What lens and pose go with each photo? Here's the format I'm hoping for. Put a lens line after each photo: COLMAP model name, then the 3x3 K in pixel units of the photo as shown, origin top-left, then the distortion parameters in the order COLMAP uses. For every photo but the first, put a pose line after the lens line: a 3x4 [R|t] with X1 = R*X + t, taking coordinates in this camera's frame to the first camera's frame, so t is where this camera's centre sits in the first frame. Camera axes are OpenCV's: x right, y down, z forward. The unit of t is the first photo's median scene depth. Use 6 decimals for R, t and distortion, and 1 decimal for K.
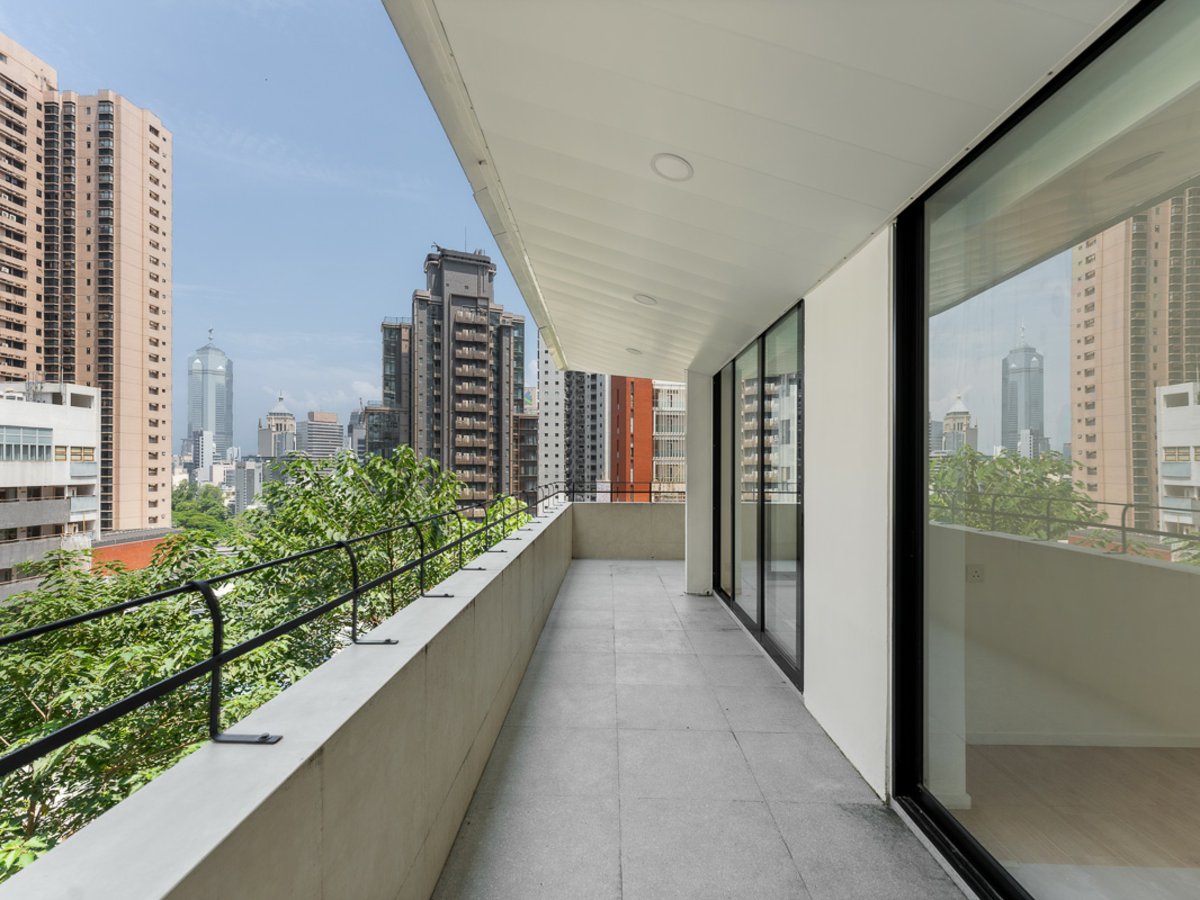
lens RADIAL K [[550.5, 0, 599.4], [0, 550.5, 468.4], [0, 0, 1]] dist [-0.000410, -0.000203]
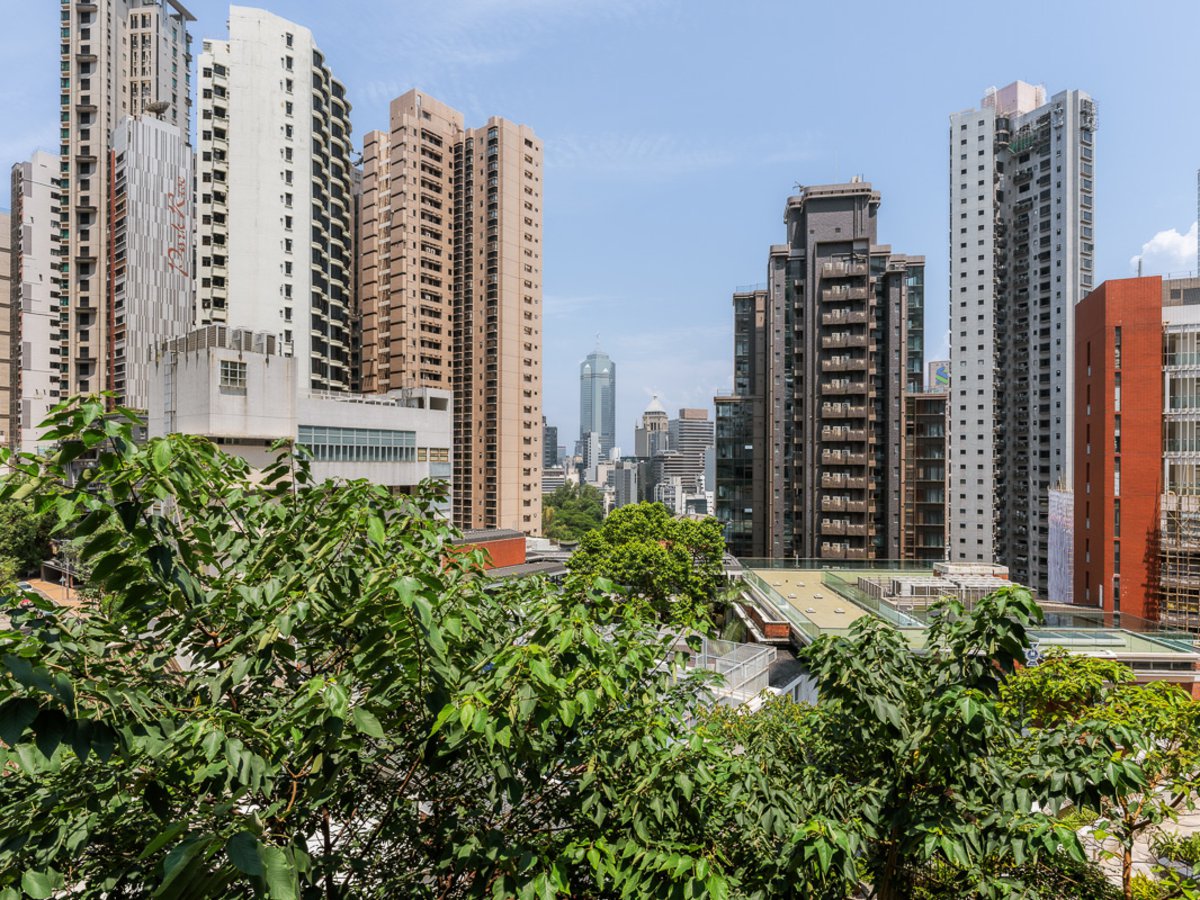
lens RADIAL K [[645.9, 0, 603.1], [0, 645.9, 466.2], [0, 0, 1]] dist [-0.001666, 0.000090]
pose [[0.815486, 0.000269, -0.578777, 0.008373], [-0.003214, 0.999987, -0.004064, -0.000776], [0.578768, 0.005174, 0.815475, 0.095153]]
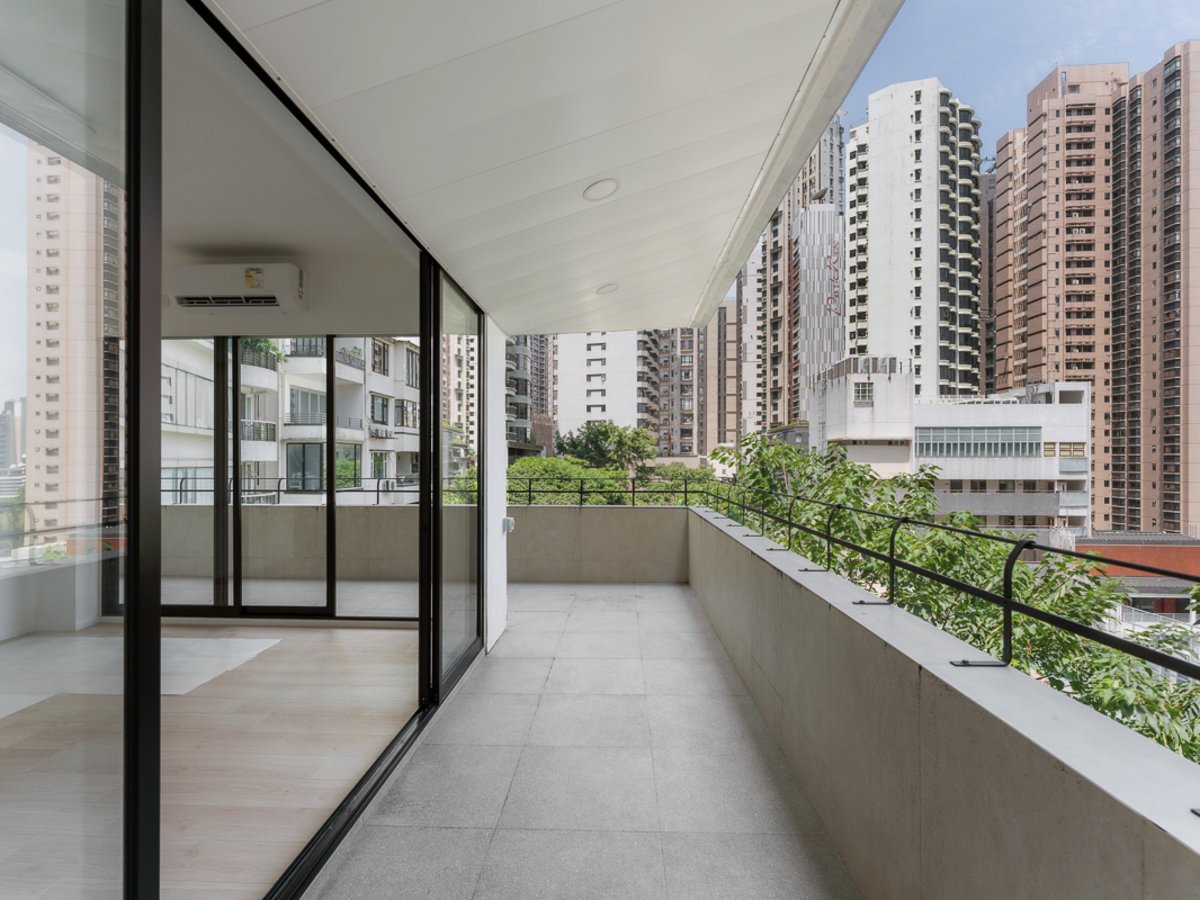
lens RADIAL K [[559.6, 0, 589.1], [0, 559.6, 460.1], [0, 0, 1]] dist [0.000511, 0.000118]
pose [[-0.047796, -0.003726, -0.998850, 0.065726], [-0.004521, 0.999984, -0.003514, 0.000281], [0.998847, 0.004348, -0.047812, 0.083466]]
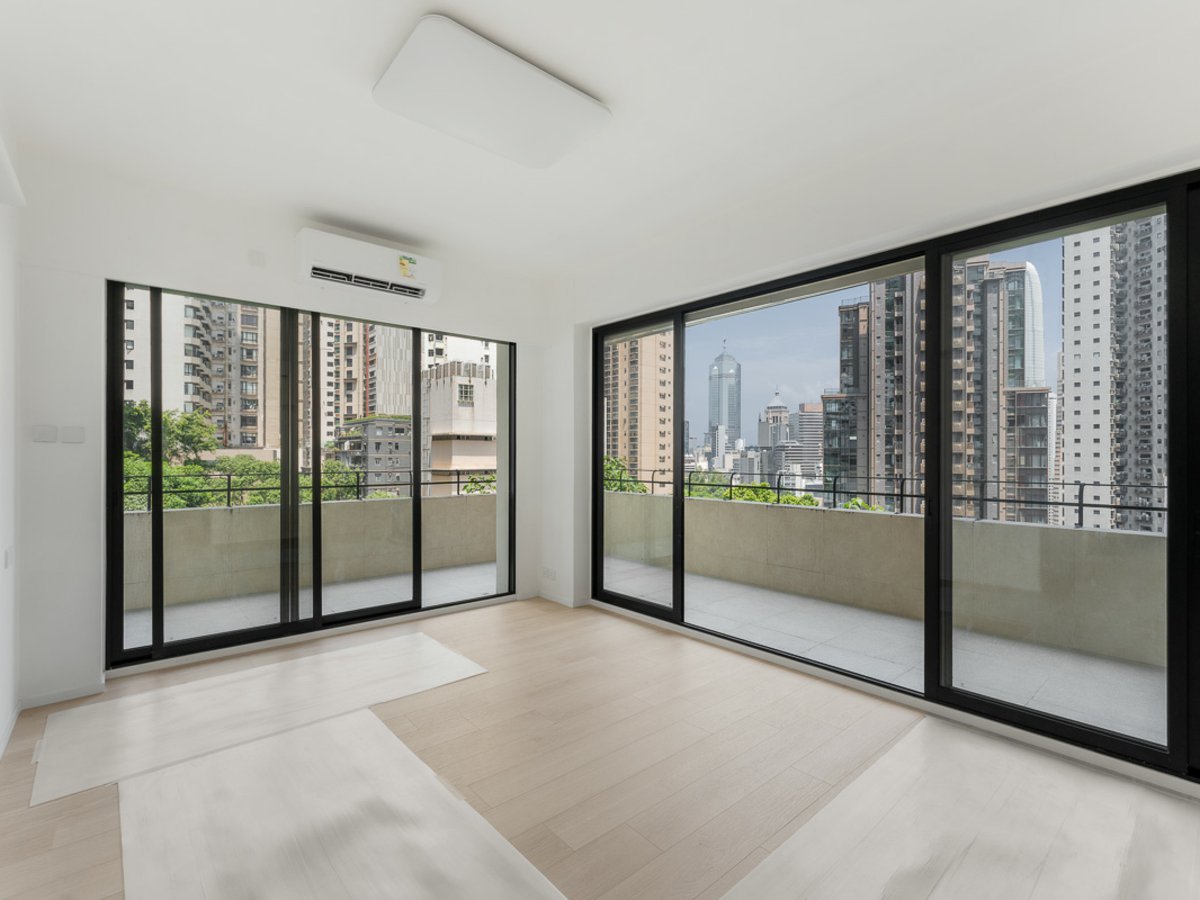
lens RADIAL K [[556.5, 0, 595.9], [0, 556.5, 456.9], [0, 0, 1]] dist [0.001421, -0.000198]
pose [[0.656444, 0.002606, -0.754370, 0.064998], [-0.003652, 0.999993, 0.000277, 0.000438], [0.754366, 0.002573, 0.656449, 0.035972]]
